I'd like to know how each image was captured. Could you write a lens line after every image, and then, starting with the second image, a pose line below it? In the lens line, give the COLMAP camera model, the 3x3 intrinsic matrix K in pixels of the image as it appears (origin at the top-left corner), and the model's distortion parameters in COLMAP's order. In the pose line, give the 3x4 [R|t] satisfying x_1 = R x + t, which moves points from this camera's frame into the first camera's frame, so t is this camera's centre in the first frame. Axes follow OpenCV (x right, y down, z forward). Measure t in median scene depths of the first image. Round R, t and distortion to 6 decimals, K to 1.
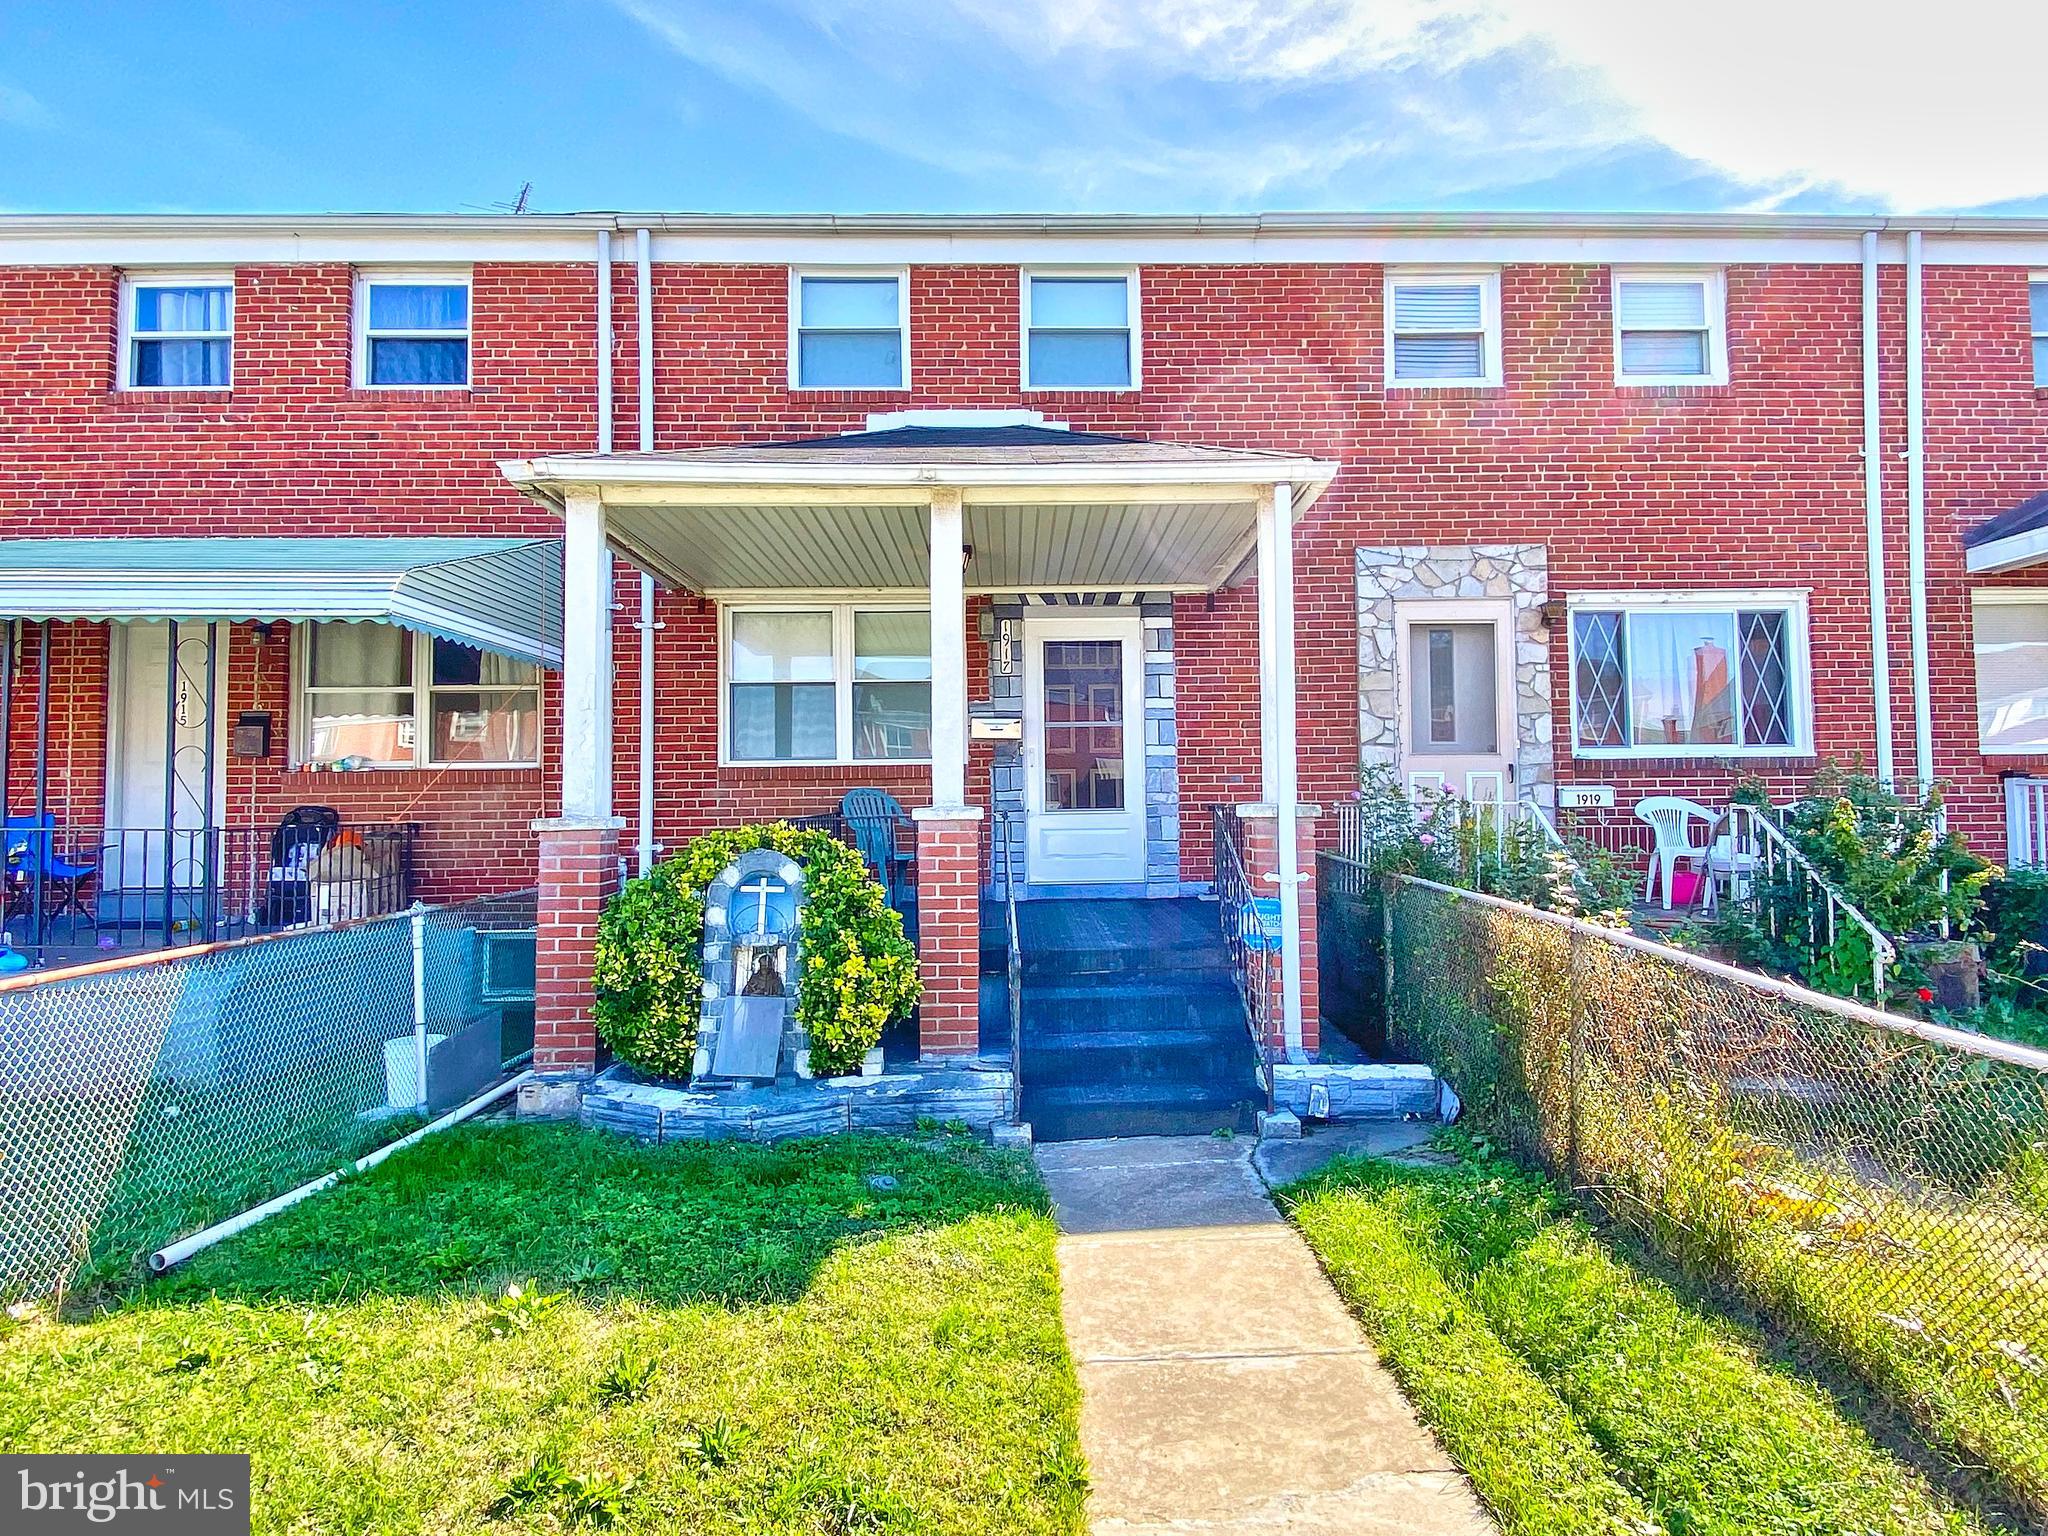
lens RADIAL K [[1030.8, 0, 1025.3], [0, 1030.8, 758.2], [0, 0, 1]] dist [0.045117, -0.035441]
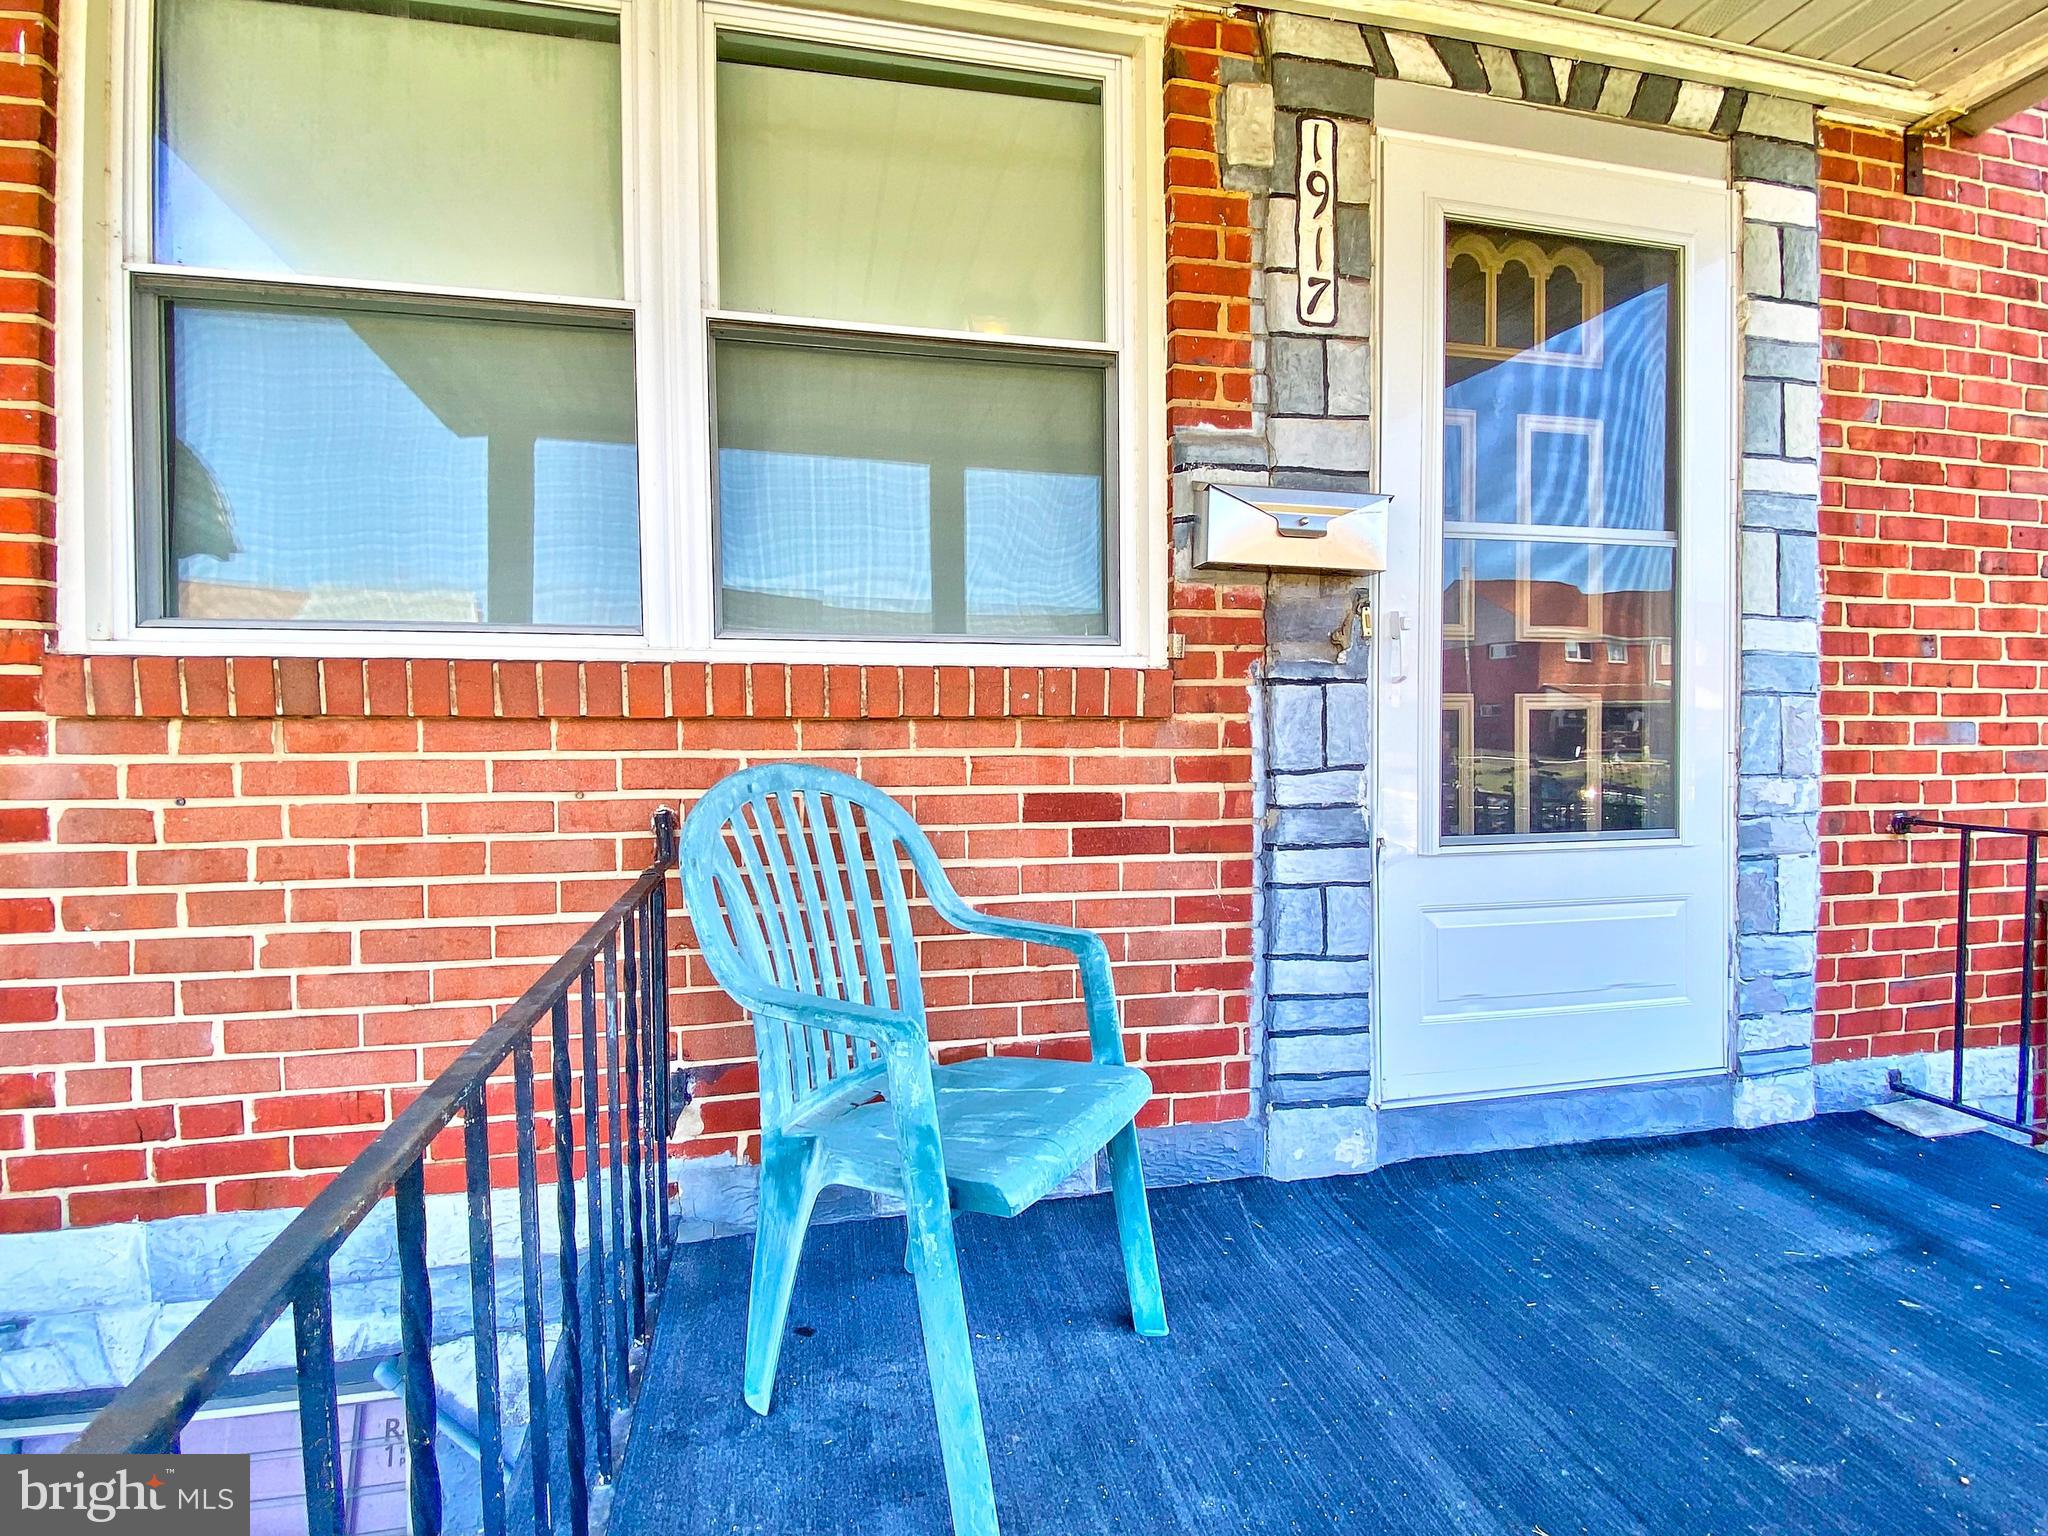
lens RADIAL K [[1017.2, 0, 1028.2], [0, 1017.2, 763.9], [0, 0, 1]] dist [0.030744, -0.027447]
pose [[0.980047, 0.003560, 0.198735, -0.143731], [-0.016878, 0.997719, 0.065361, 0.014072], [-0.198049, -0.067411, 0.977871, 0.758573]]
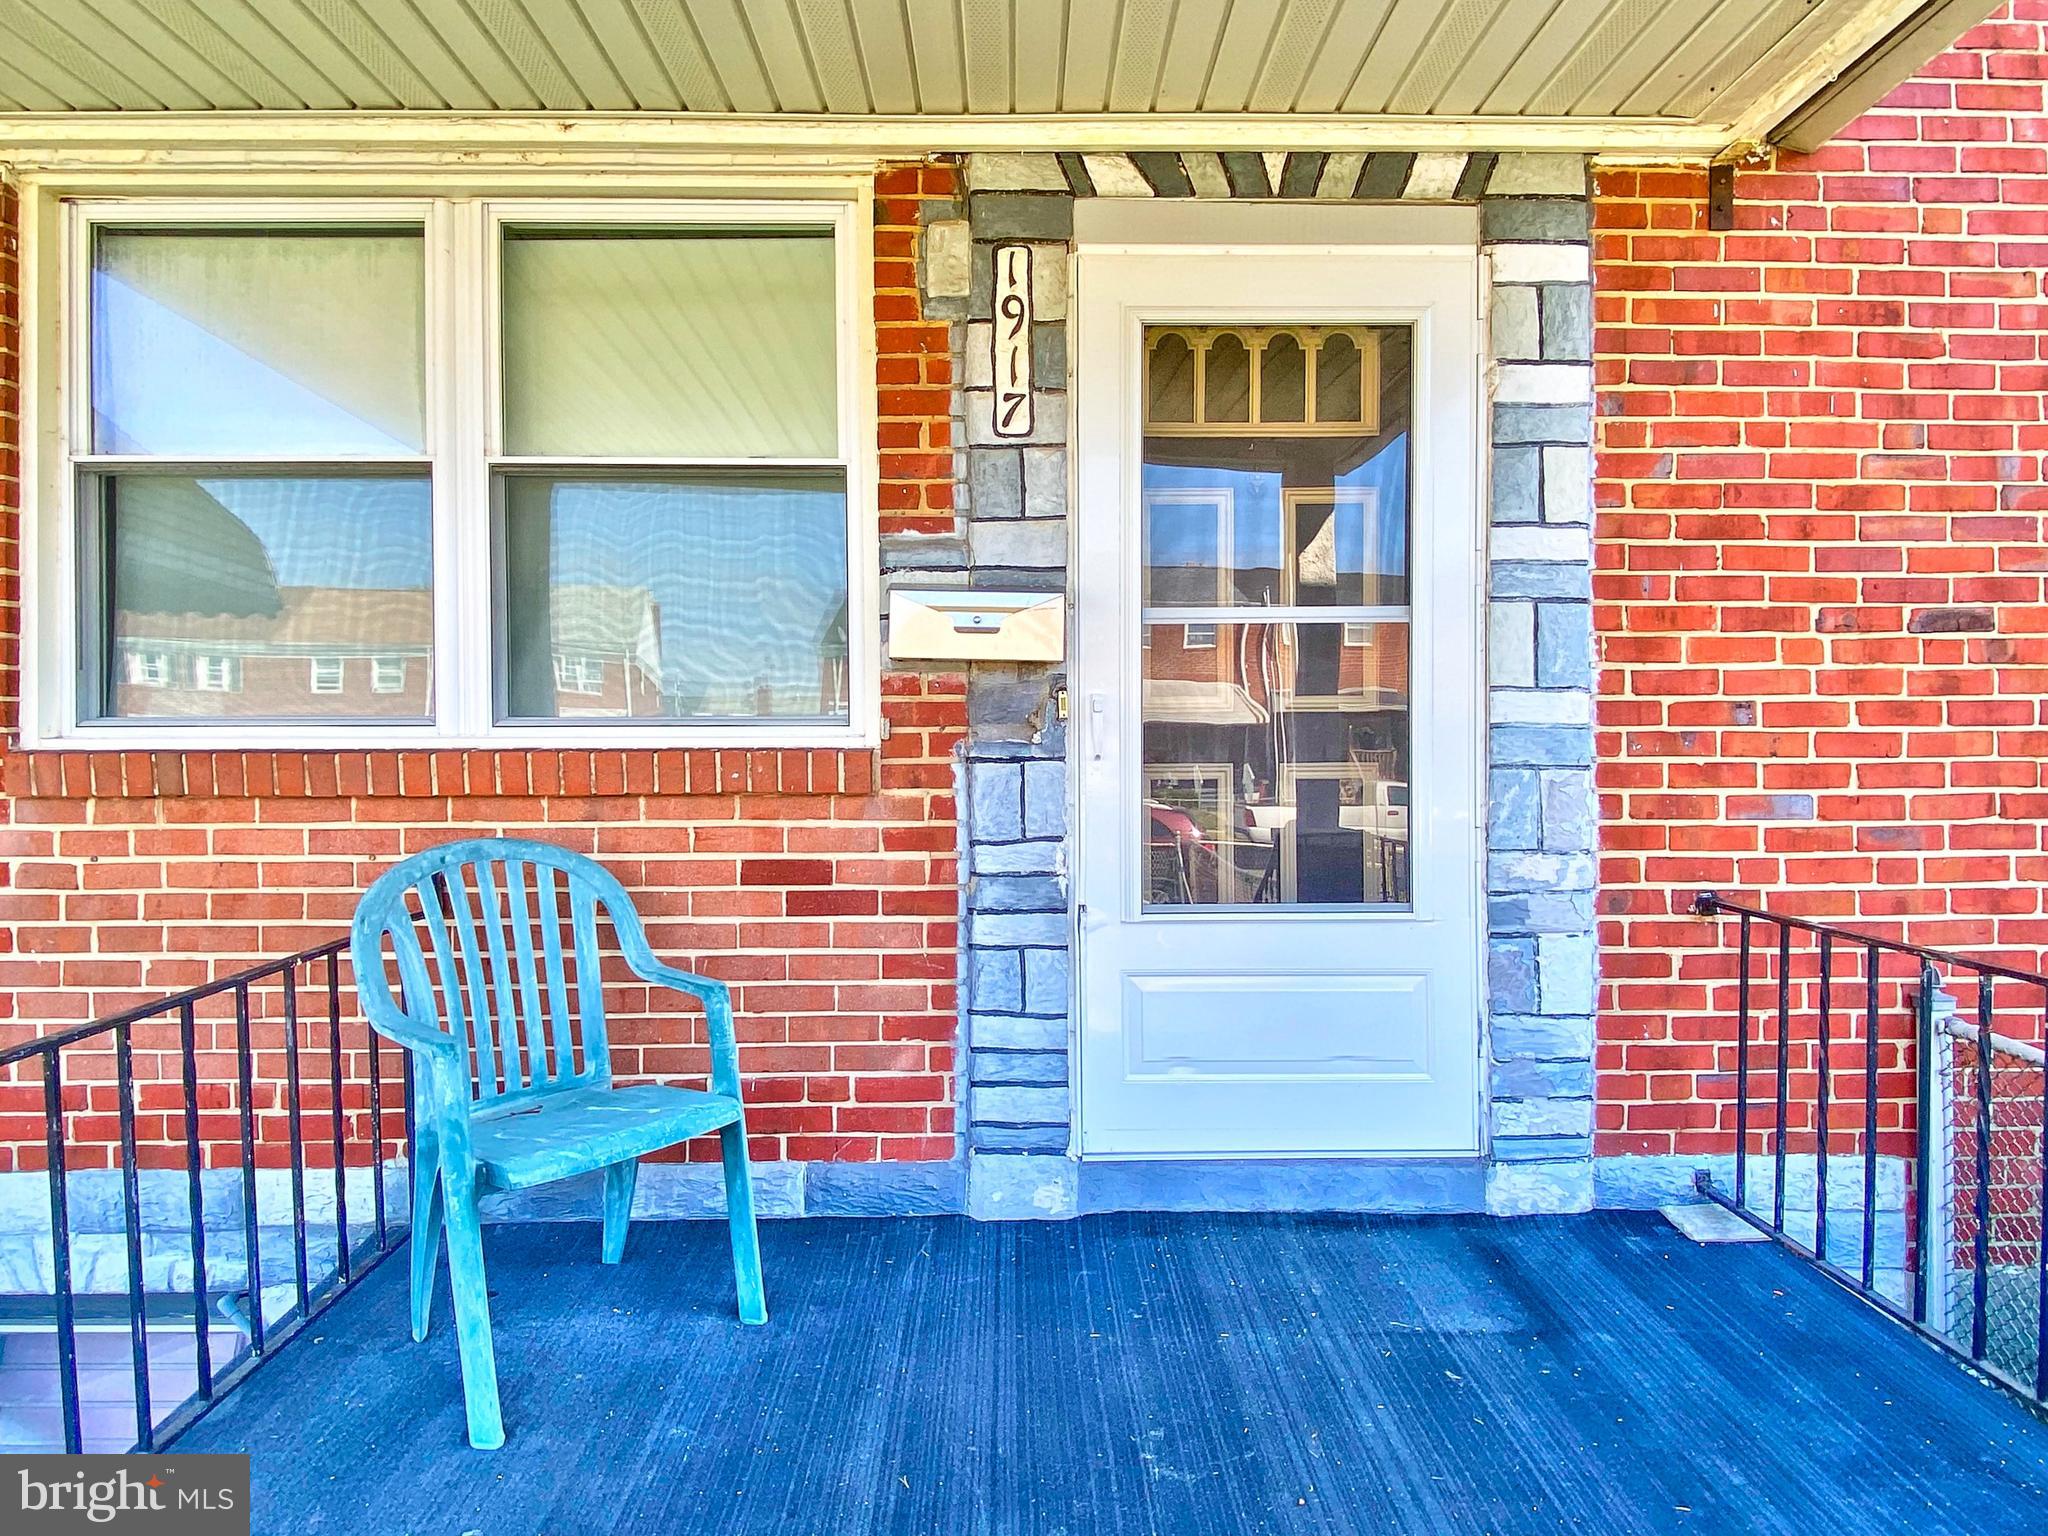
lens RADIAL K [[1199.2, 0, 1024.0], [0, 1199.2, 768.0], [0, 0, 1]] dist [0.081078, -0.080958]
pose [[0.999922, 0.009989, -0.007546, -0.011743], [-0.009567, 0.998494, 0.054015, -0.007532], [0.008074, -0.053939, 0.998512, 0.663844]]
